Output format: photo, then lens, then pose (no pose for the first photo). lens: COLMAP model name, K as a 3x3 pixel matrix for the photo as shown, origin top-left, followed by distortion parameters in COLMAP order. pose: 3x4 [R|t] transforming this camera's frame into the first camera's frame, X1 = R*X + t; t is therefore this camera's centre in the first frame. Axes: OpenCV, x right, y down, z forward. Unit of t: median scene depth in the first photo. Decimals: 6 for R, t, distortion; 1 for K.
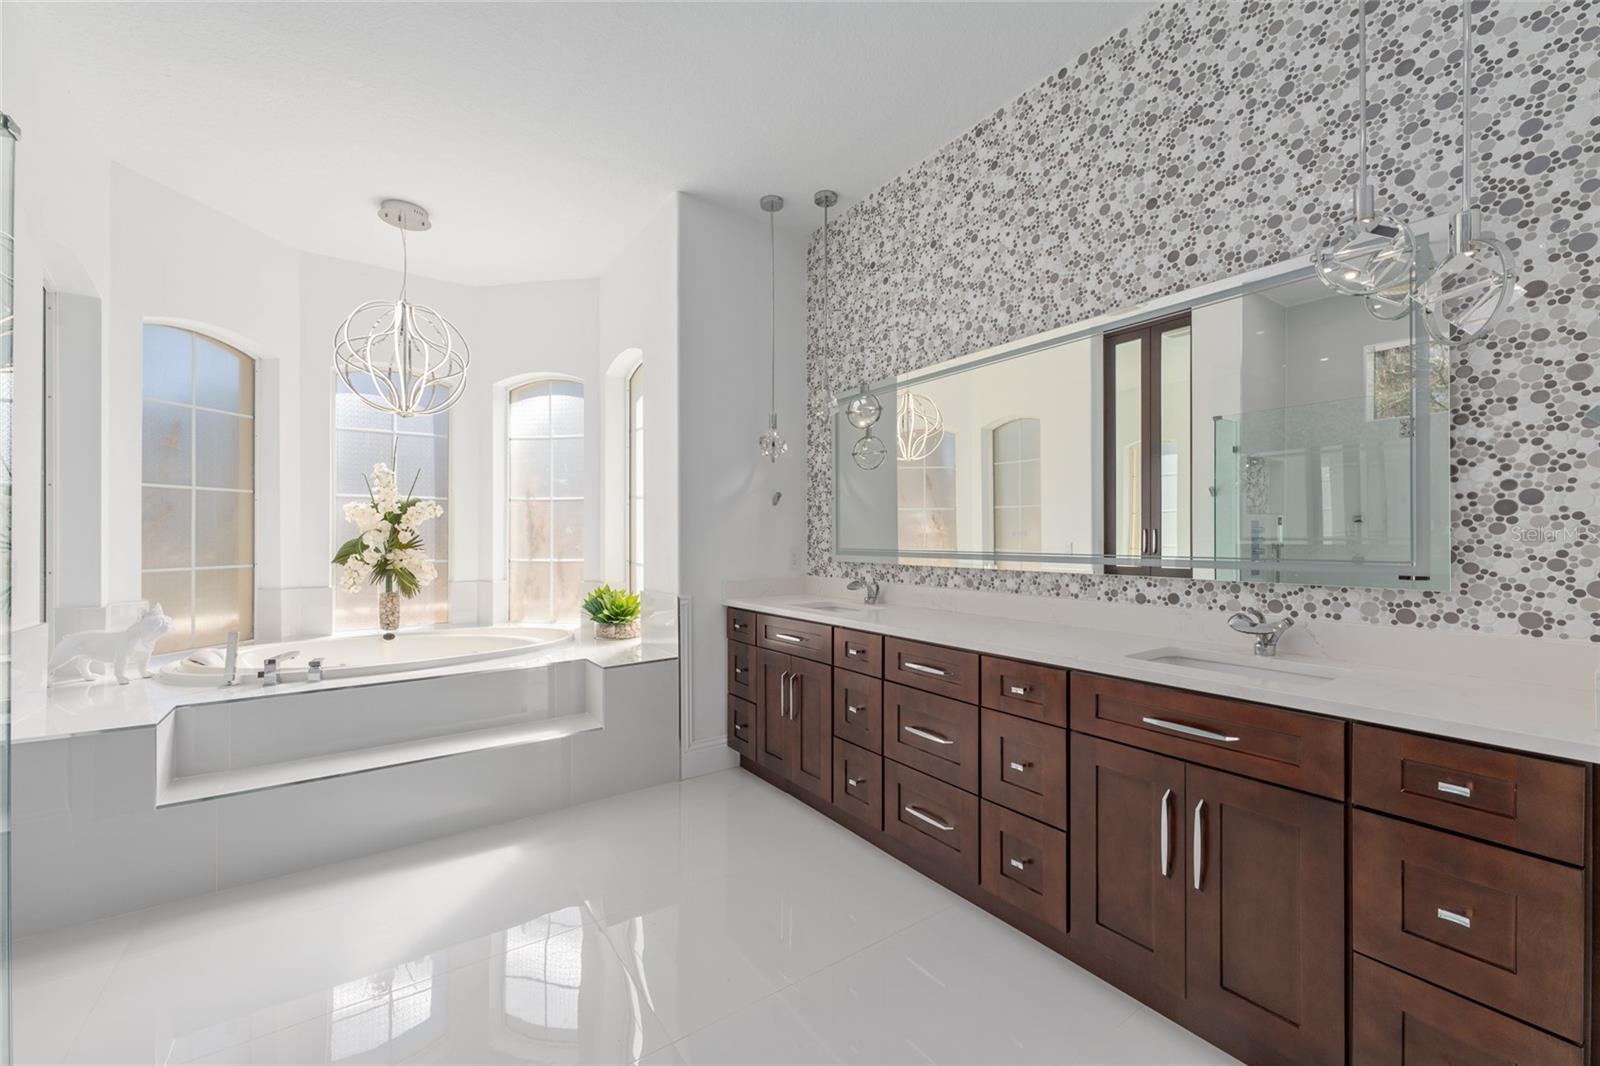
lens RADIAL K [[631.4, 0, 800.0], [0, 631.4, 533.0], [0, 0, 1]] dist [0.001166, -0.000171]
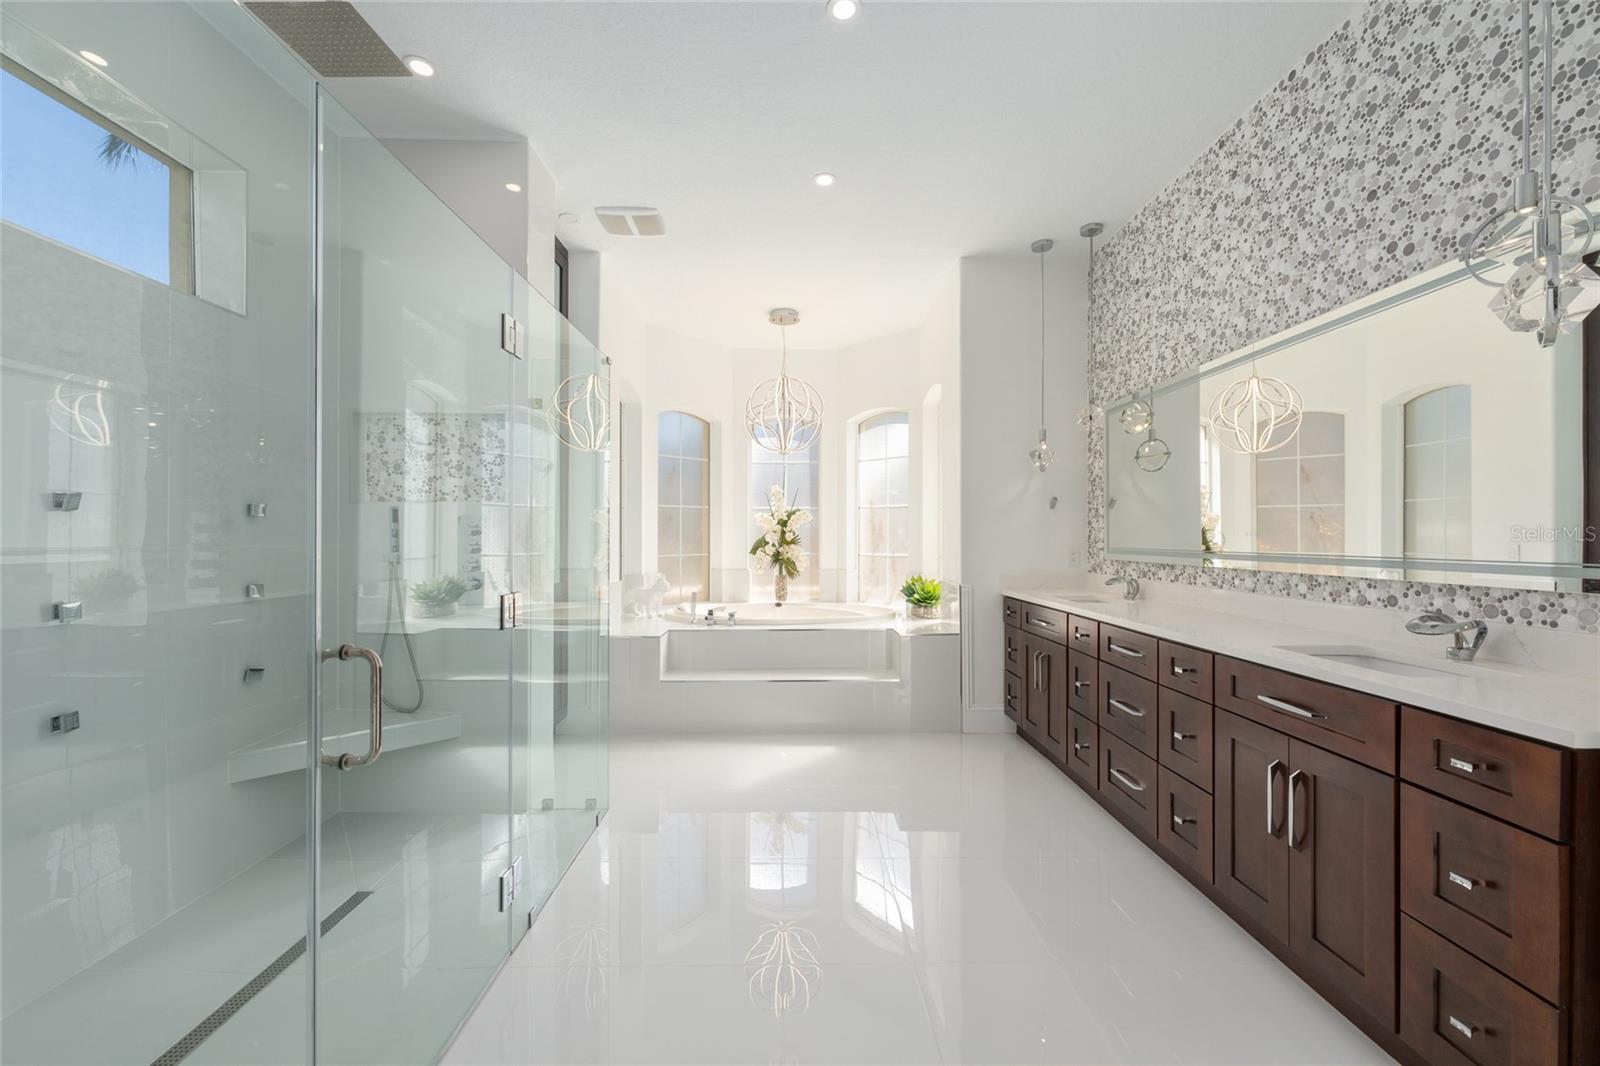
lens RADIAL K [[631.4, 0, 800.0], [0, 631.4, 533.0], [0, 0, 1]] dist [0.001166, -0.000171]
pose [[0.824796, -0.000778, -0.565430, 0.322934], [0.000375, 1.000000, -0.000829, 0.000288], [0.565430, 0.000472, 0.824796, -0.259100]]
